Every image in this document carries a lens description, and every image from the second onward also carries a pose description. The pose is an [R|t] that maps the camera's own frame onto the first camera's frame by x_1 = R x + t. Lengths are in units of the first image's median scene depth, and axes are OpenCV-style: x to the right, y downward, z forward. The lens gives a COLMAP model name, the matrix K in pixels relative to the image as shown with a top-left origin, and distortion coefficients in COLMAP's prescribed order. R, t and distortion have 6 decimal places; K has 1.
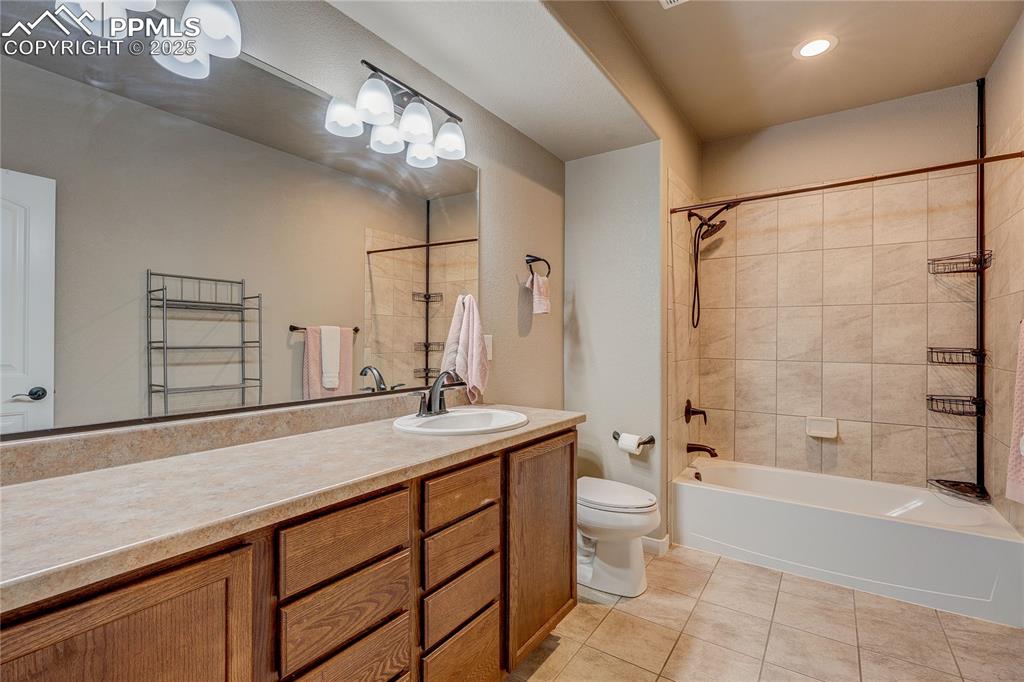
lens RADIAL K [[482.4, 0, 510.3], [0, 482.4, 338.1], [0, 0, 1]] dist [-0.002390, 0.000339]
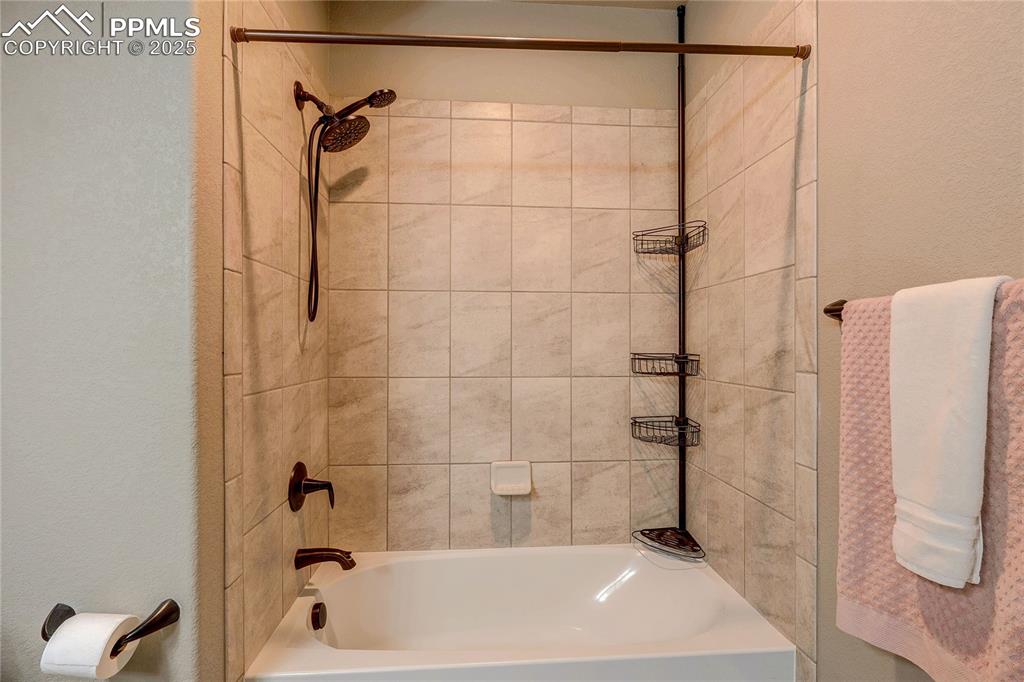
lens RADIAL K [[482.4, 0, 510.6], [0, 482.4, 343.5], [0, 0, 1]] dist [-0.002390, 0.000339]
pose [[0.788471, -0.002799, 0.615066, 0.250910], [0.004663, 0.999988, -0.001427, 0.004705], [-0.615054, 0.003994, 0.788475, 0.499194]]
